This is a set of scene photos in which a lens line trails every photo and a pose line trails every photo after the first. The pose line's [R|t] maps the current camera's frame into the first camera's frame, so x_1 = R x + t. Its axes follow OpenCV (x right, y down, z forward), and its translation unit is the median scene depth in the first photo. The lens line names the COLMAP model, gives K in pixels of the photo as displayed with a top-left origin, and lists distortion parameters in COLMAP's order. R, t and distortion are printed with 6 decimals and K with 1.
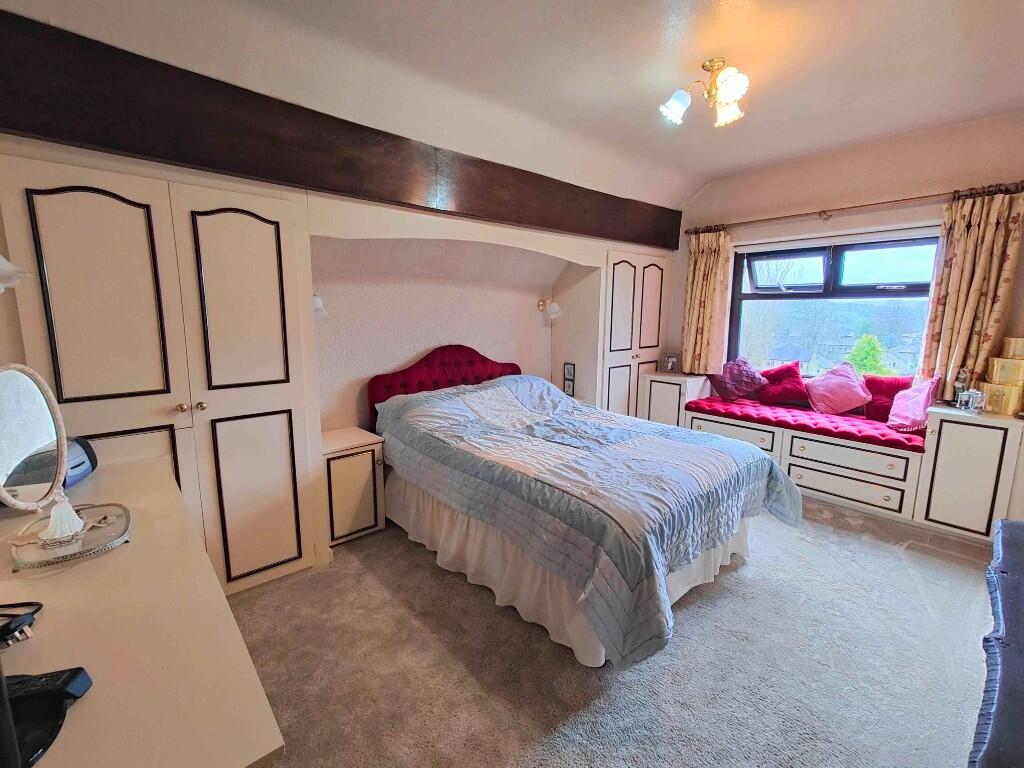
lens RADIAL K [[443.4, 0, 511.8], [0, 443.4, 380.9], [0, 0, 1]] dist [-0.011385, 0.000042]
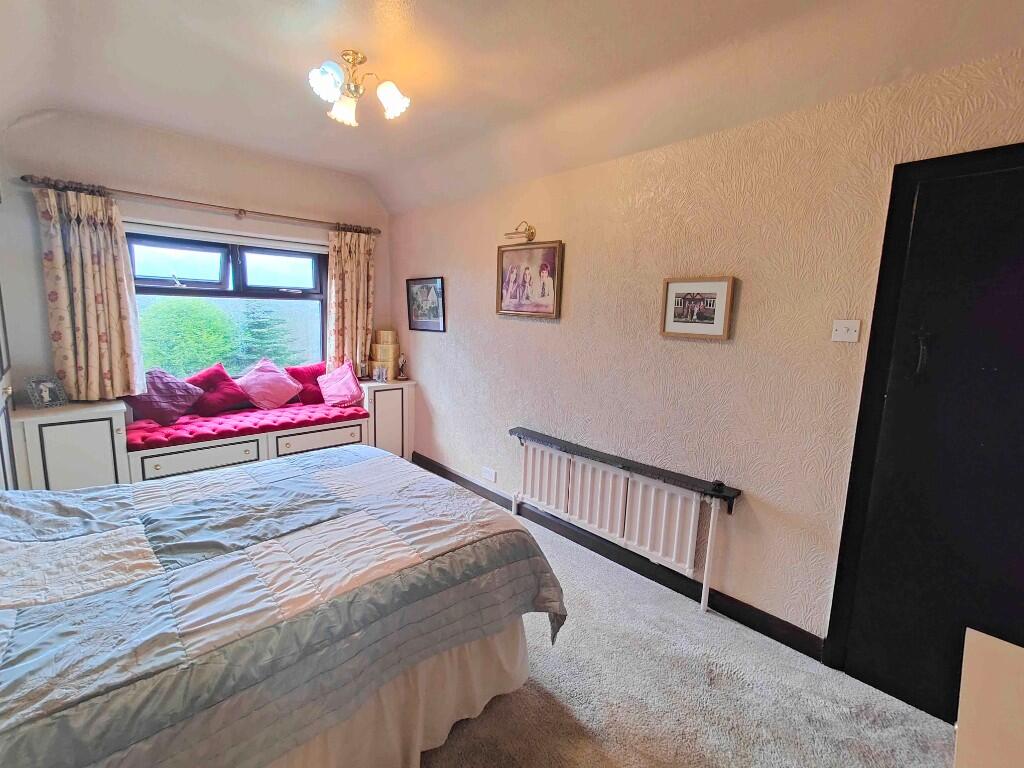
lens RADIAL K [[436.8, 0, 521.3], [0, 436.8, 374.9], [0, 0, 1]] dist [-0.000532, -0.000115]
pose [[-0.025744, -0.145947, 0.988957, -0.387053], [0.124470, 0.981119, 0.148031, -0.104379], [-0.991889, 0.126907, -0.007092, 0.504072]]
